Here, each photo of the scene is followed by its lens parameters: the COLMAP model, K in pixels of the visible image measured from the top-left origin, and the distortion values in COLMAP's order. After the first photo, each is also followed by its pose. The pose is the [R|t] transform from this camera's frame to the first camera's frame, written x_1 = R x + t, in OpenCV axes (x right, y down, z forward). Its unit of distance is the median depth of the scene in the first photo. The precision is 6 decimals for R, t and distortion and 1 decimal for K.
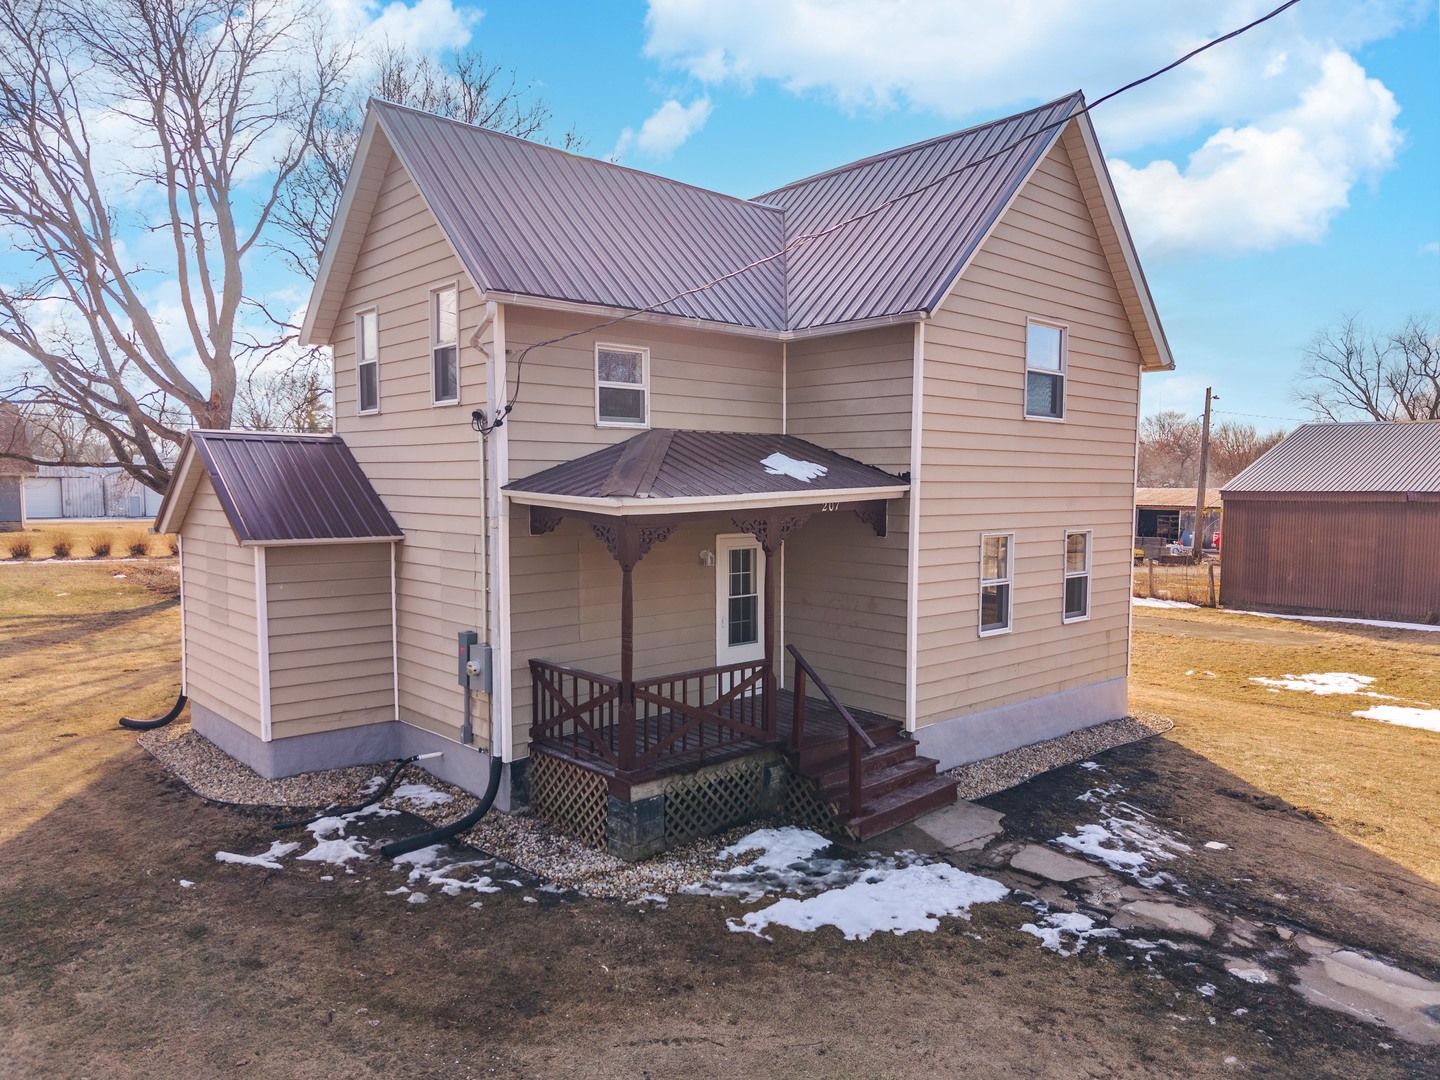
lens RADIAL K [[1001.3, 0, 719.4], [0, 1001.3, 559.1], [0, 0, 1]] dist [0.002244, -0.000155]
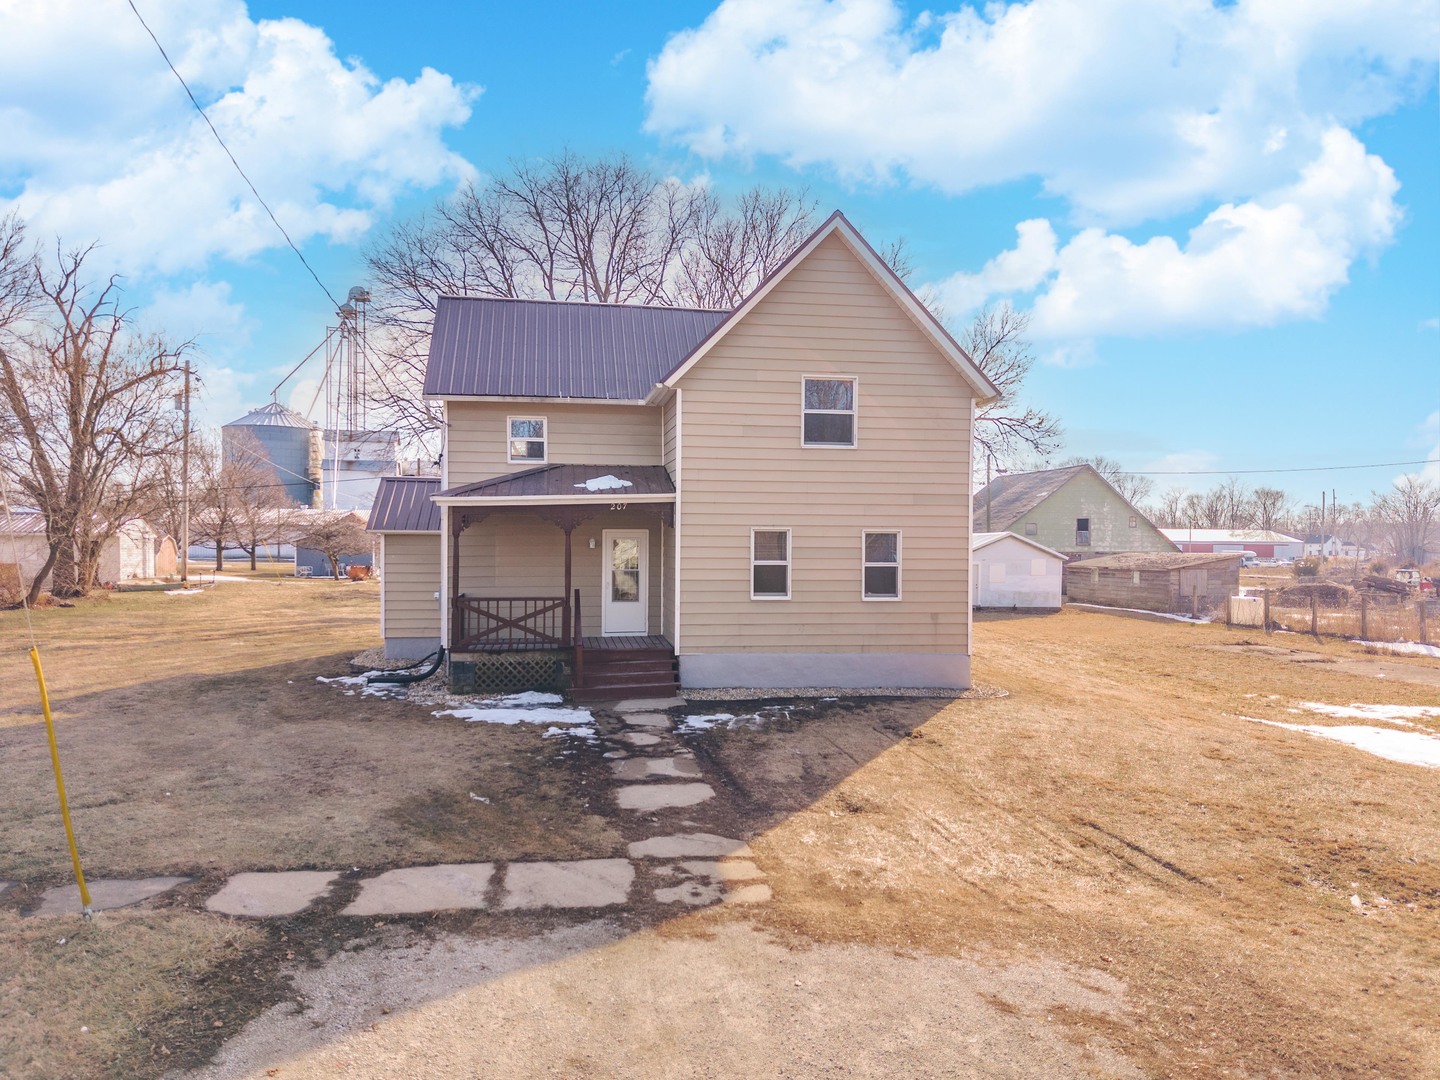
lens RADIAL K [[983.4, 0, 720.0], [0, 983.4, 540.0], [0, 0, 1]] dist [0.003112, -0.001389]
pose [[0.847963, -0.003072, -0.530047, 1.064361], [-0.042142, 0.996427, -0.073193, 0.107167], [0.528378, 0.084402, 0.844803, -0.238944]]
